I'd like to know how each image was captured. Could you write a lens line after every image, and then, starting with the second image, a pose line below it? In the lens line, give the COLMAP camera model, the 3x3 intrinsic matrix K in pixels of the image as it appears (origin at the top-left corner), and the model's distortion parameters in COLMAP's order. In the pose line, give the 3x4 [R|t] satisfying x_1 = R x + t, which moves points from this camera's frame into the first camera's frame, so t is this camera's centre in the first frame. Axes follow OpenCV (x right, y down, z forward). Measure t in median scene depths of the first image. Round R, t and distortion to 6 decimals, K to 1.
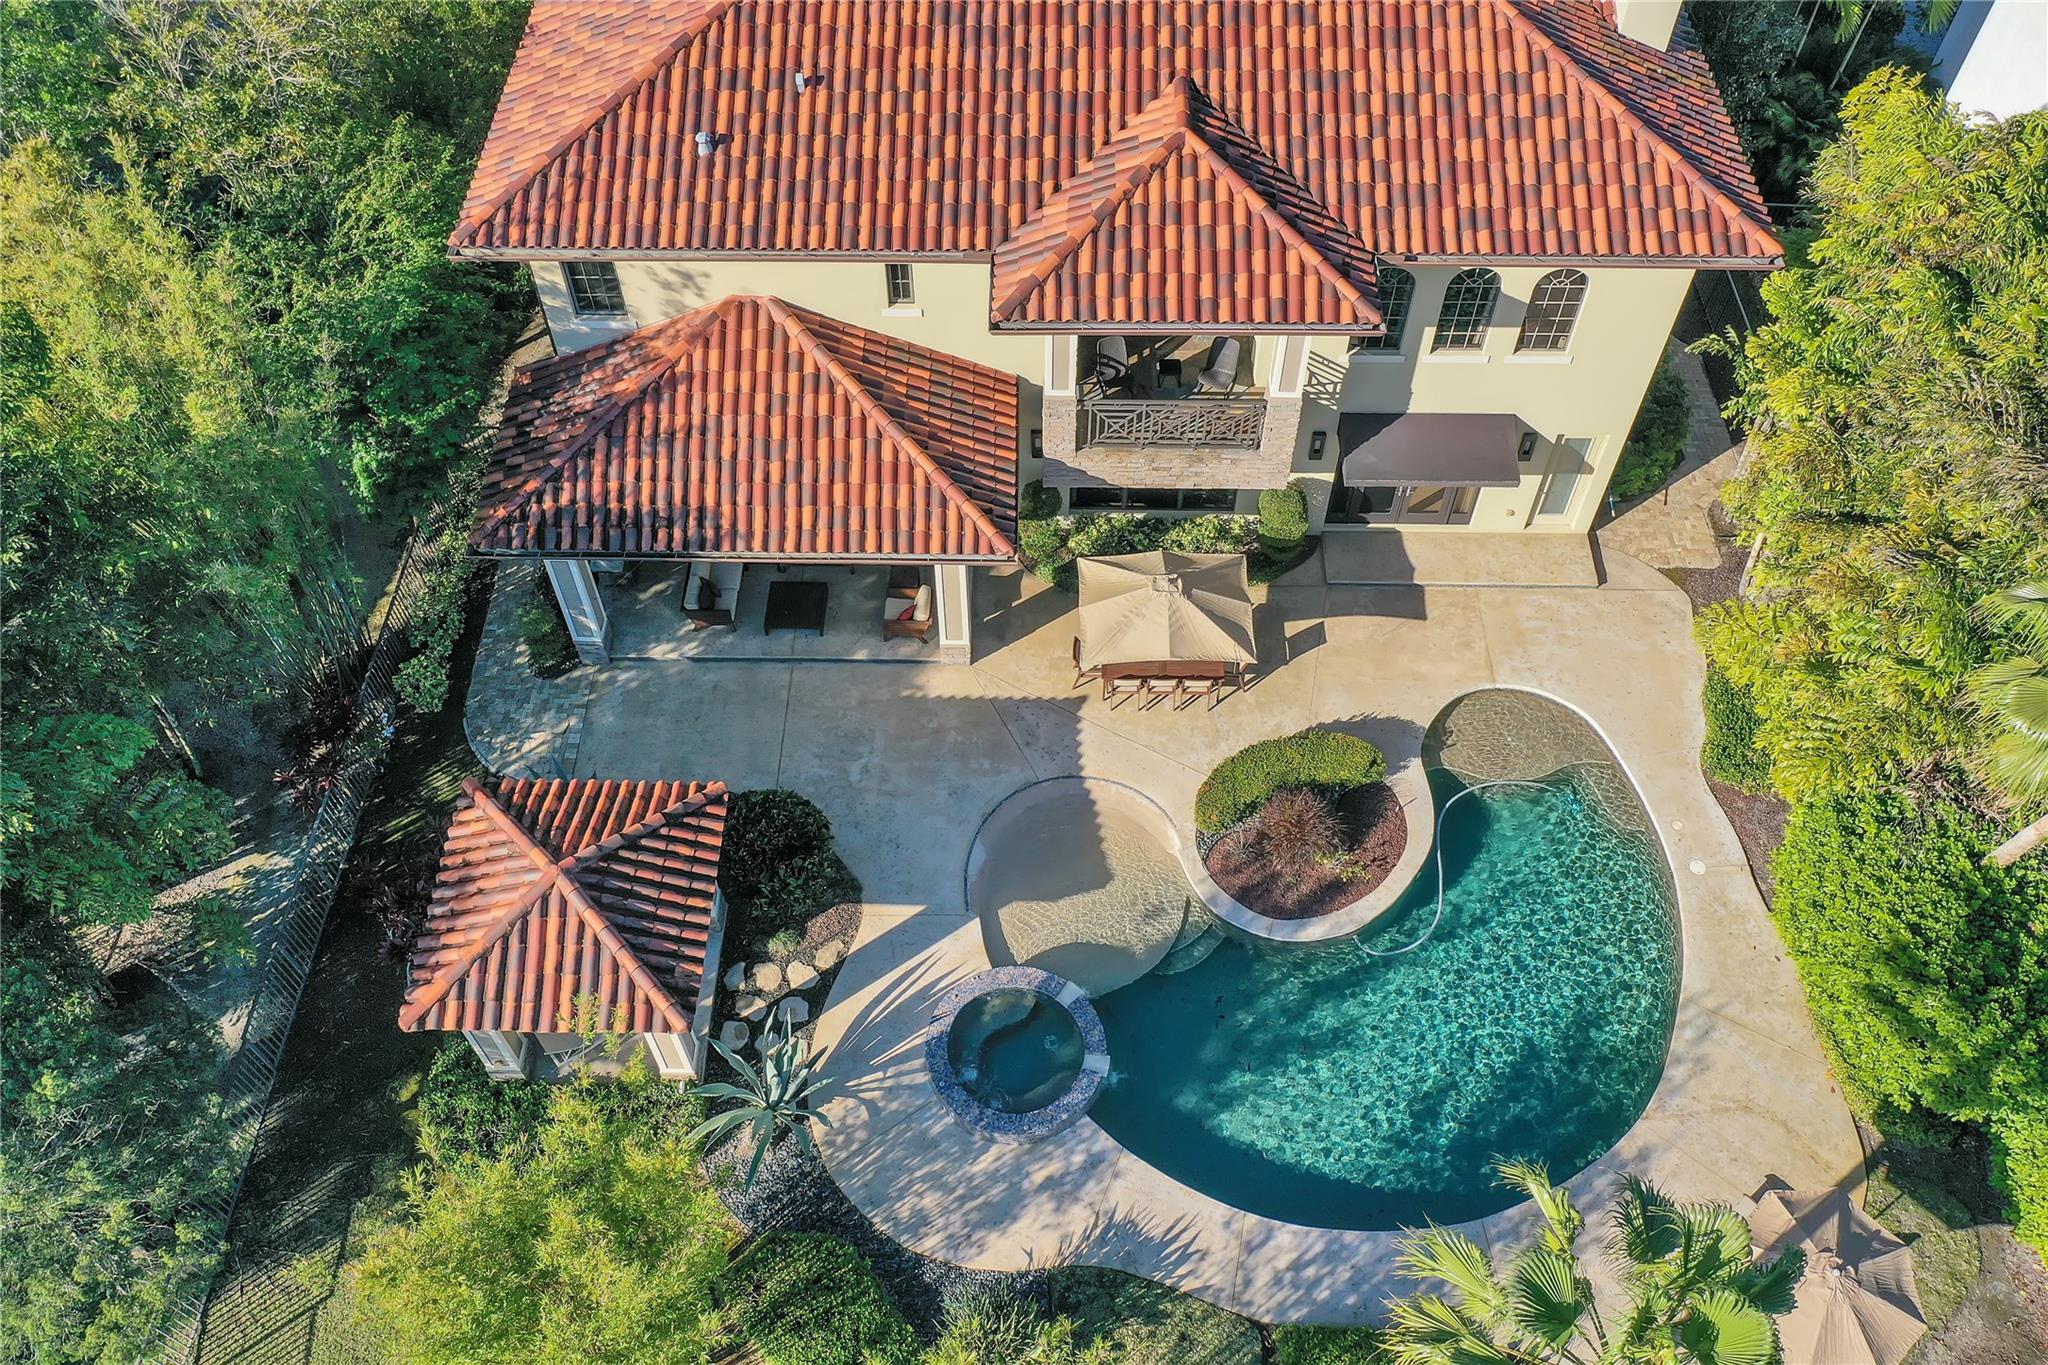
lens RADIAL K [[1598.3, 0, 1026.3], [0, 1598.3, 680.5], [0, 0, 1]] dist [-0.021004, -0.018014]
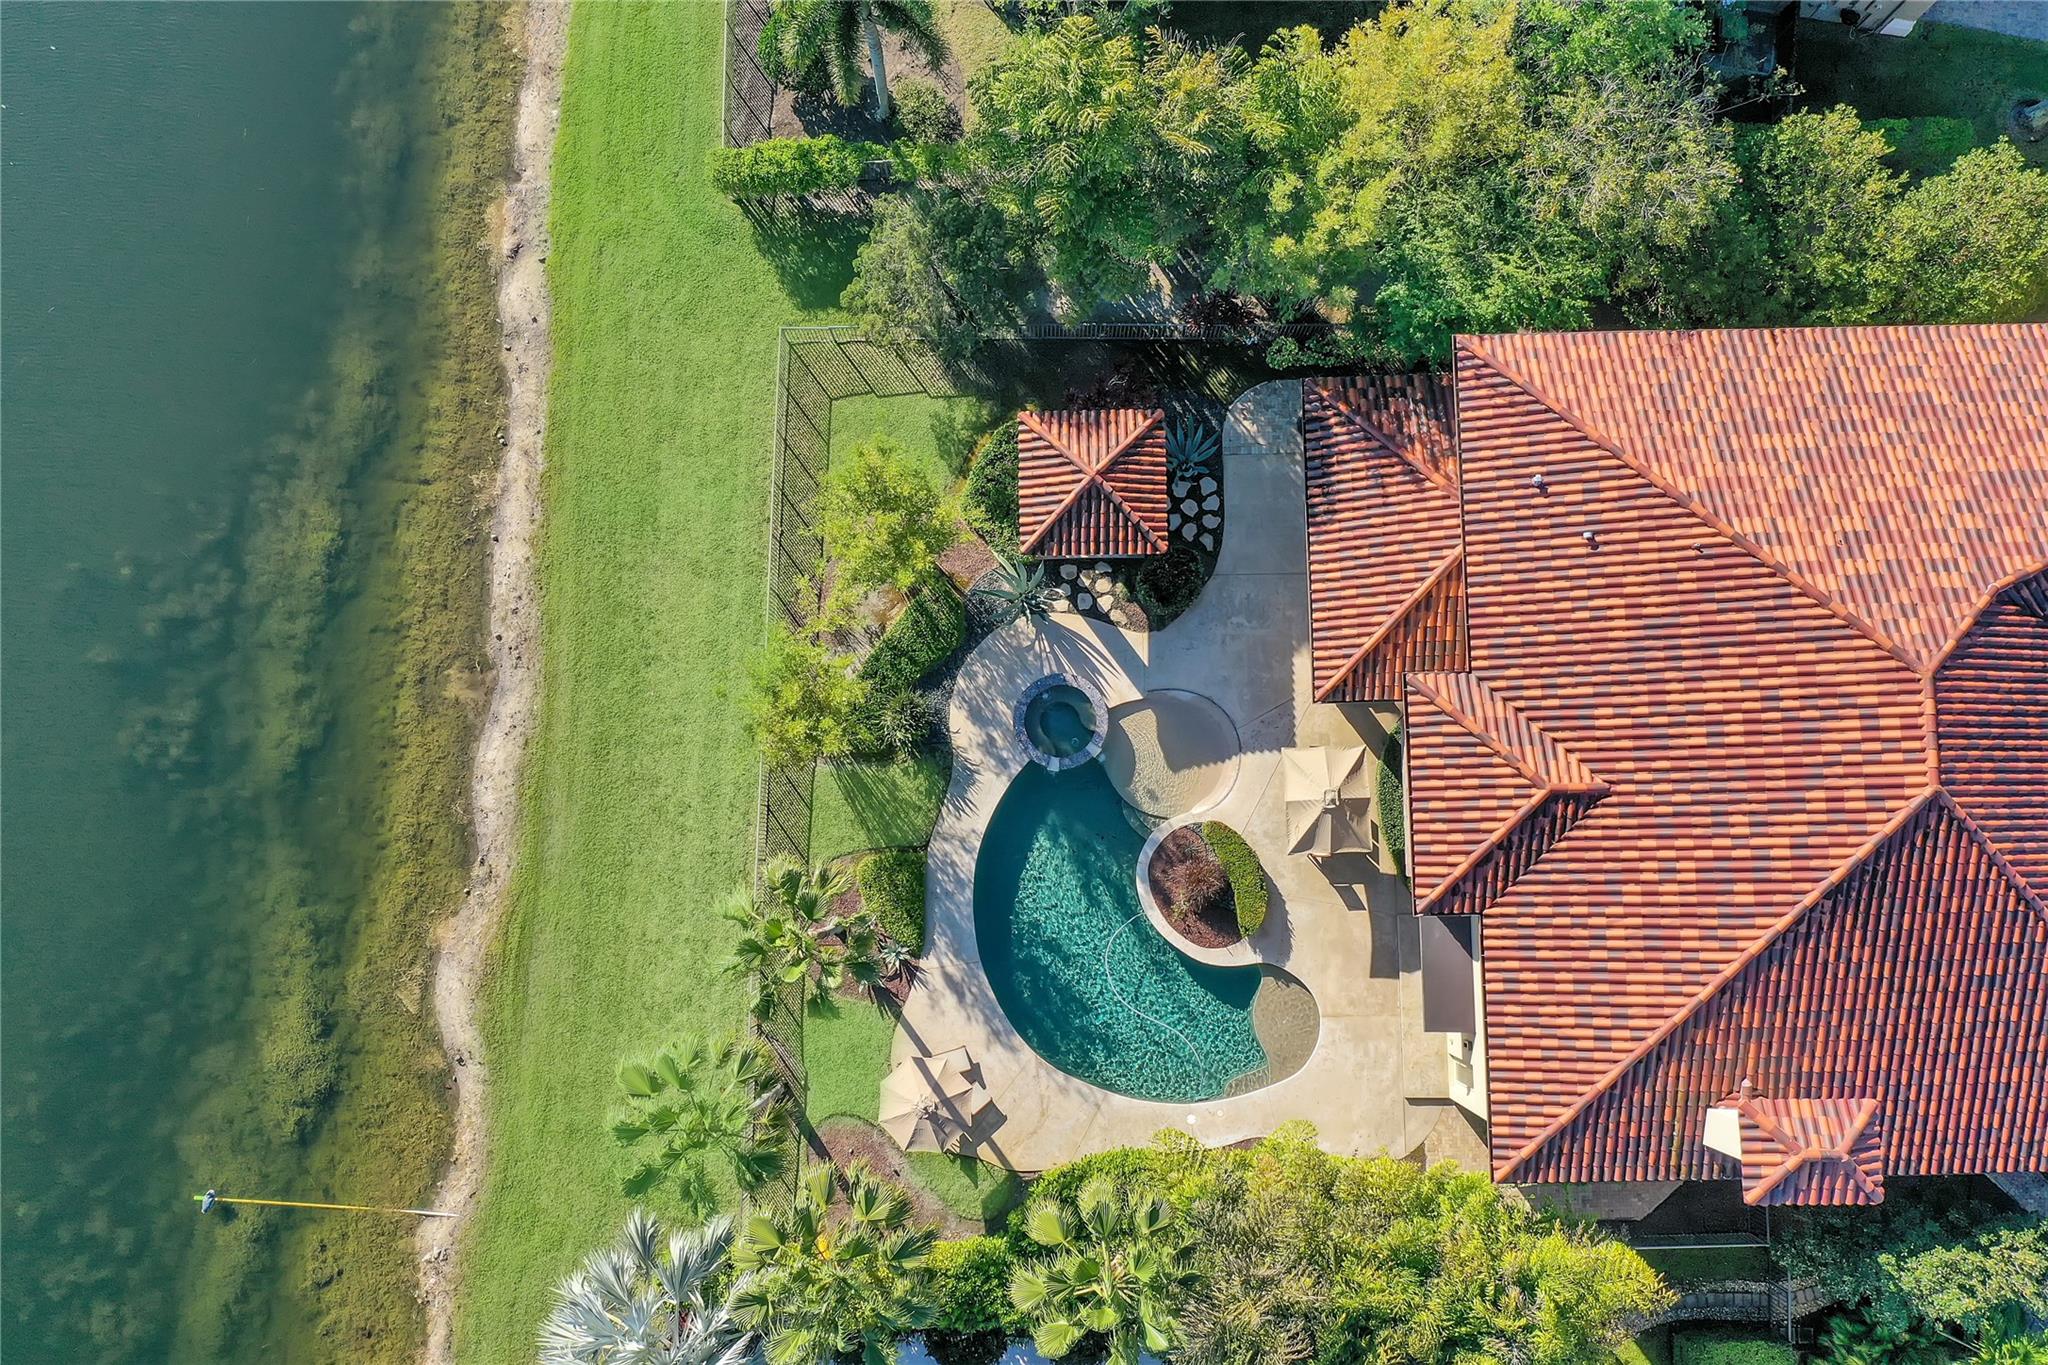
lens RADIAL K [[1598.3, 0, 1020.5], [0, 1598.3, 670.8], [0, 0, 1]] dist [-0.021004, -0.018014]
pose [[0.031892, 0.994102, -0.103650, 0.124096], [-0.797200, 0.087851, 0.597289, -0.833034], [0.602872, 0.063581, 0.795301, -0.513170]]
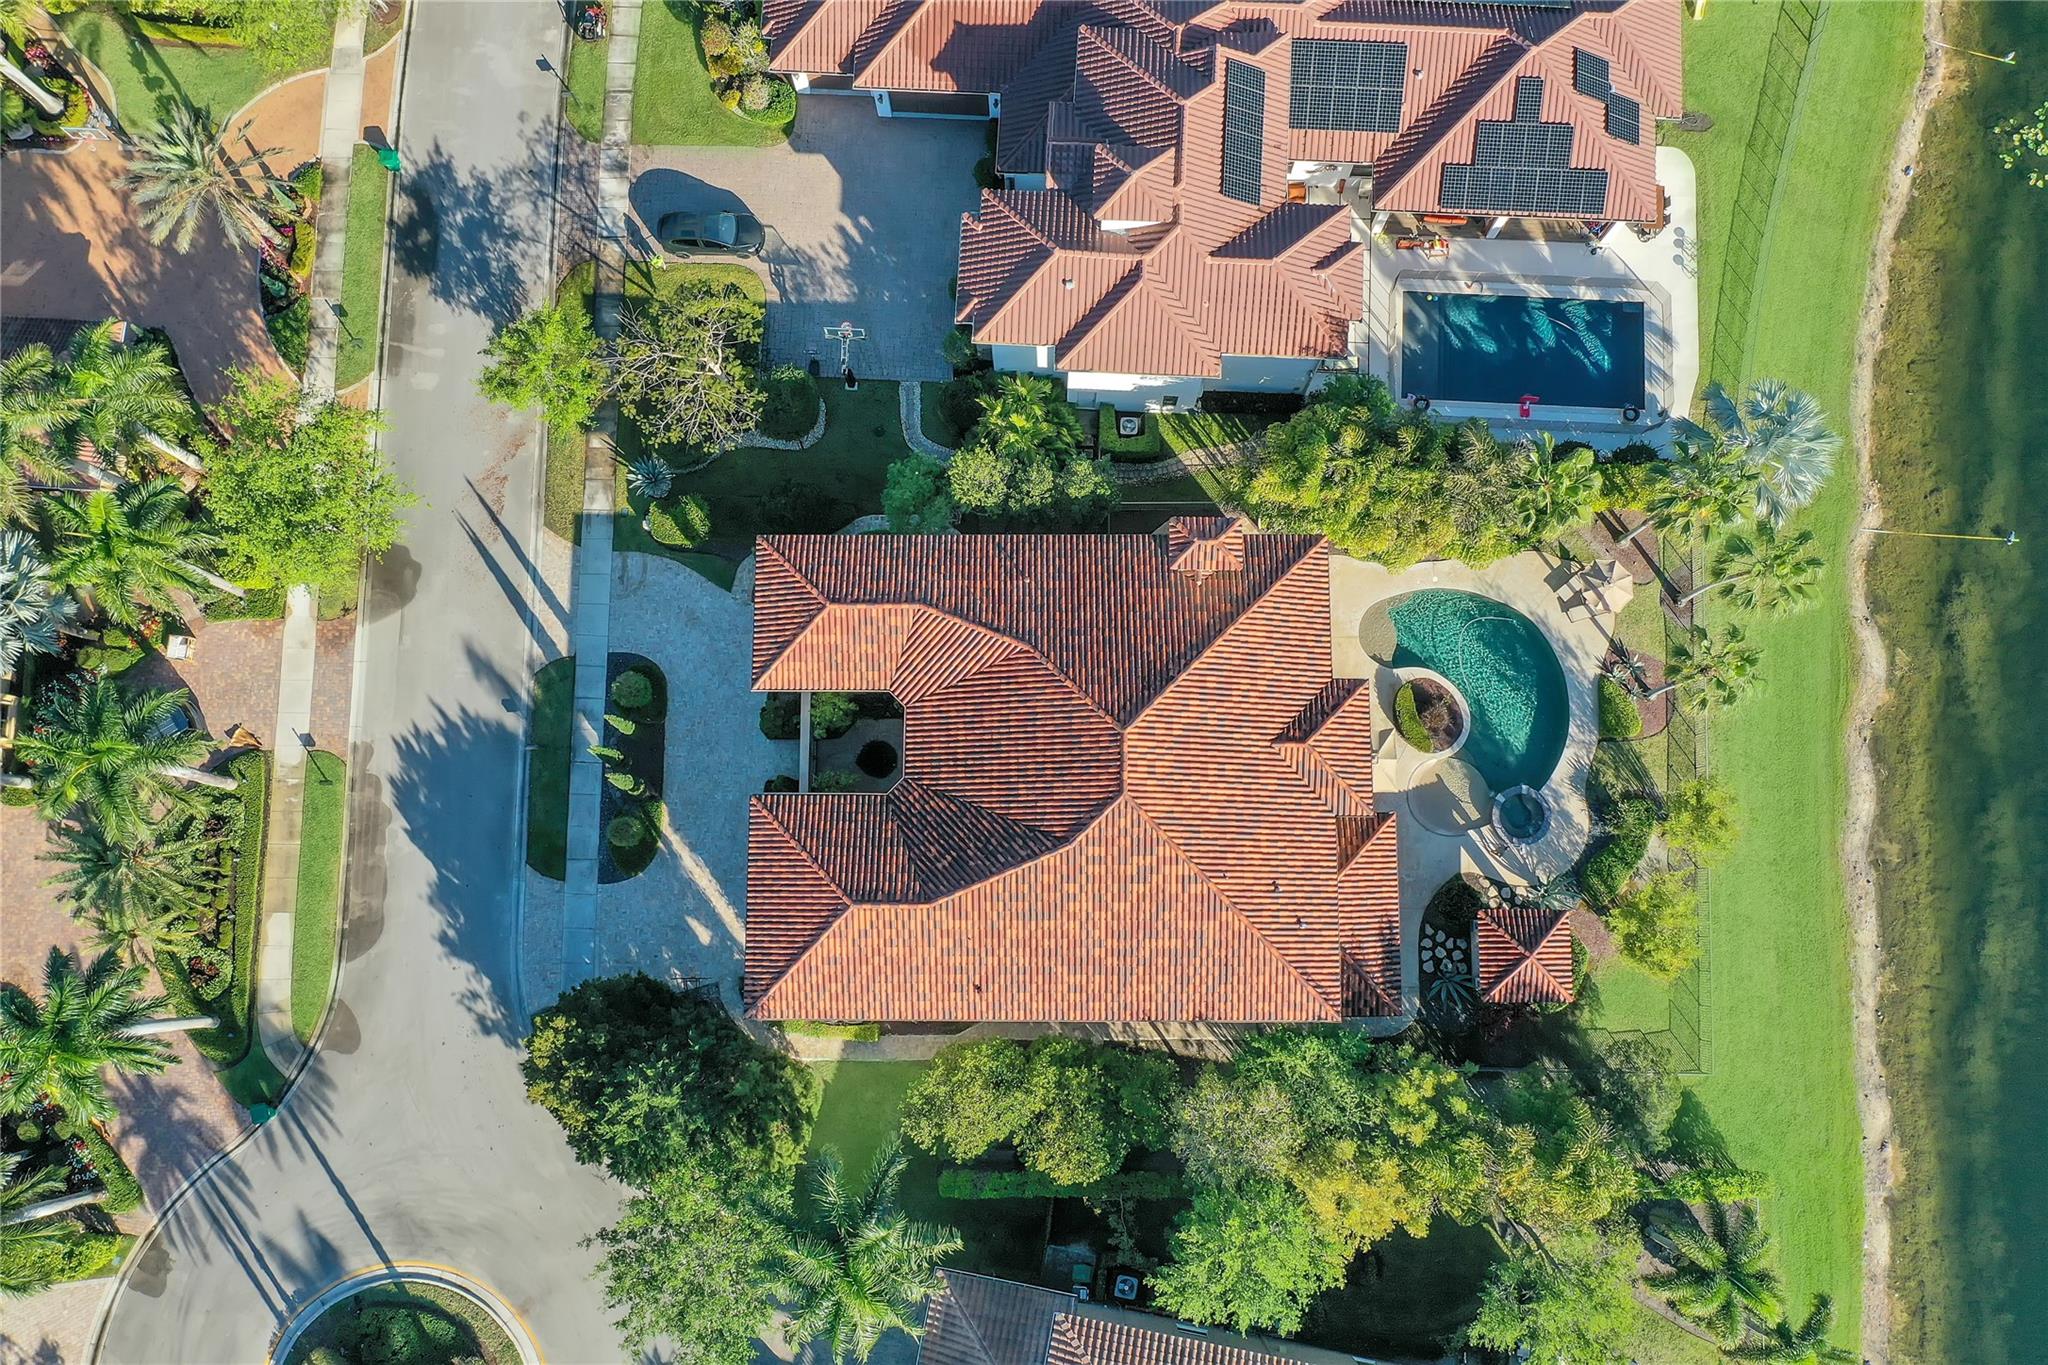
lens RADIAL K [[1598.3, 0, 1017.4], [0, 1598.3, 679.5], [0, 0, 1]] dist [-0.021004, -0.018014]
pose [[-0.016596, -0.987112, 0.159169, -0.209856], [0.816293, 0.078553, 0.572272, -2.228942], [-0.577400, 0.139426, 0.804469, -0.890697]]
